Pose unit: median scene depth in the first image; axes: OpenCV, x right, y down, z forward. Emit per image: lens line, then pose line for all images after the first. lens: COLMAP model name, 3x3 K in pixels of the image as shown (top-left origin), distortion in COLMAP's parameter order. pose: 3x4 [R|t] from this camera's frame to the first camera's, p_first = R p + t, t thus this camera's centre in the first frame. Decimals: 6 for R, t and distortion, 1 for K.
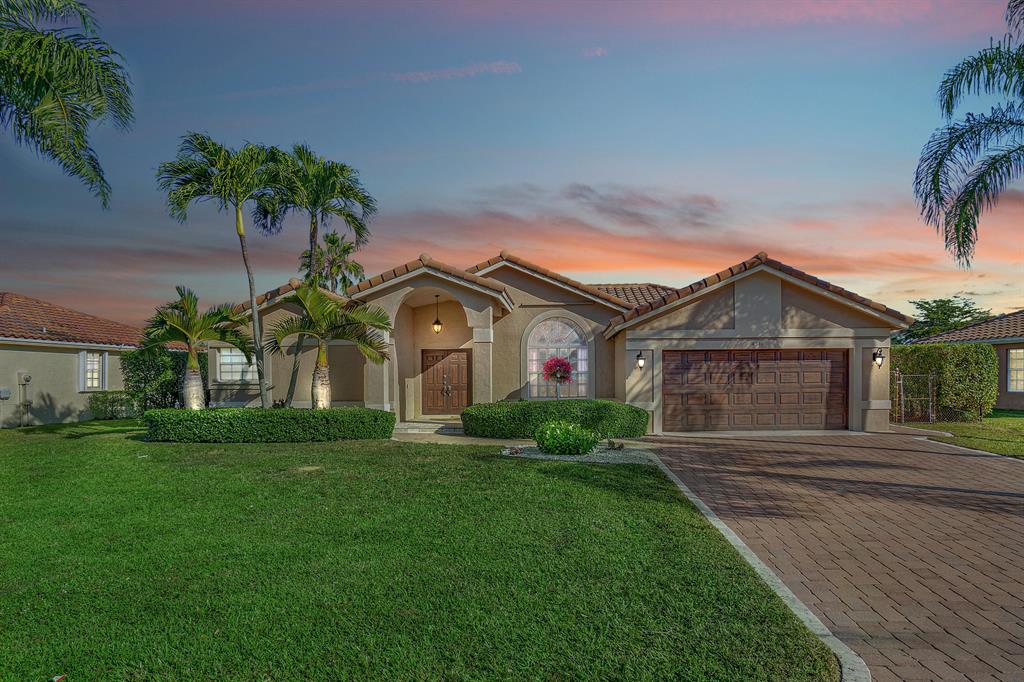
lens RADIAL K [[561.5, 0, 540.3], [0, 561.5, 379.6], [0, 0, 1]] dist [-0.001016, 0.000488]
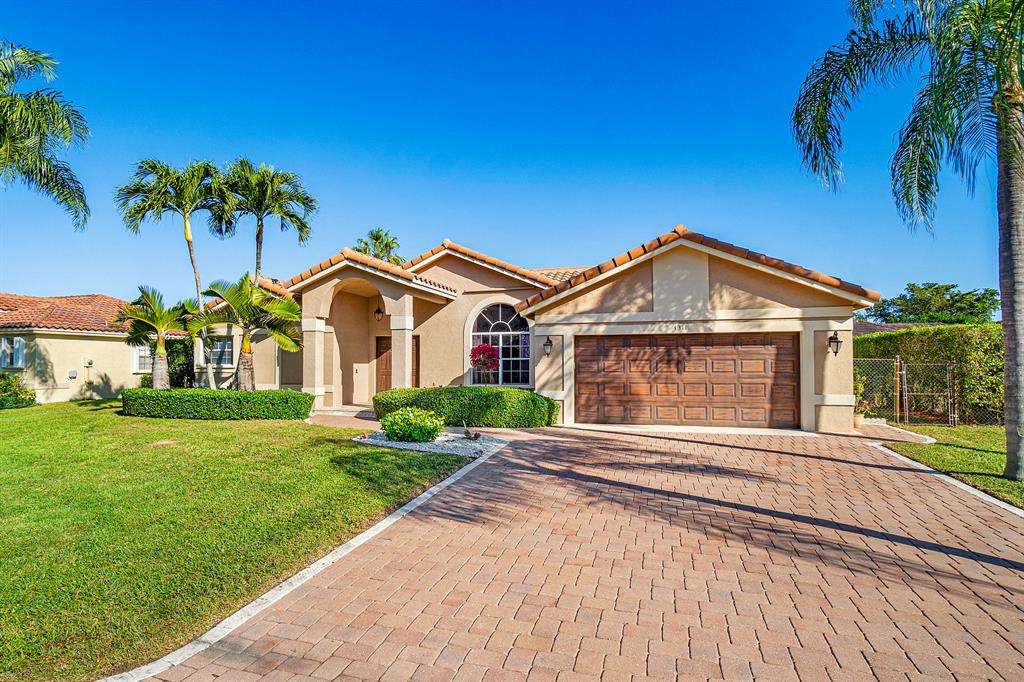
lens RADIAL K [[552.6, 0, 461.7], [0, 552.6, 355.1], [0, 0, 1]] dist [0.005355, 0.000127]
pose [[0.955261, 0.001929, -0.295757, 0.314392], [-0.007114, 0.999839, -0.016457, -0.003485], [0.295677, 0.017825, 0.955122, 0.064462]]
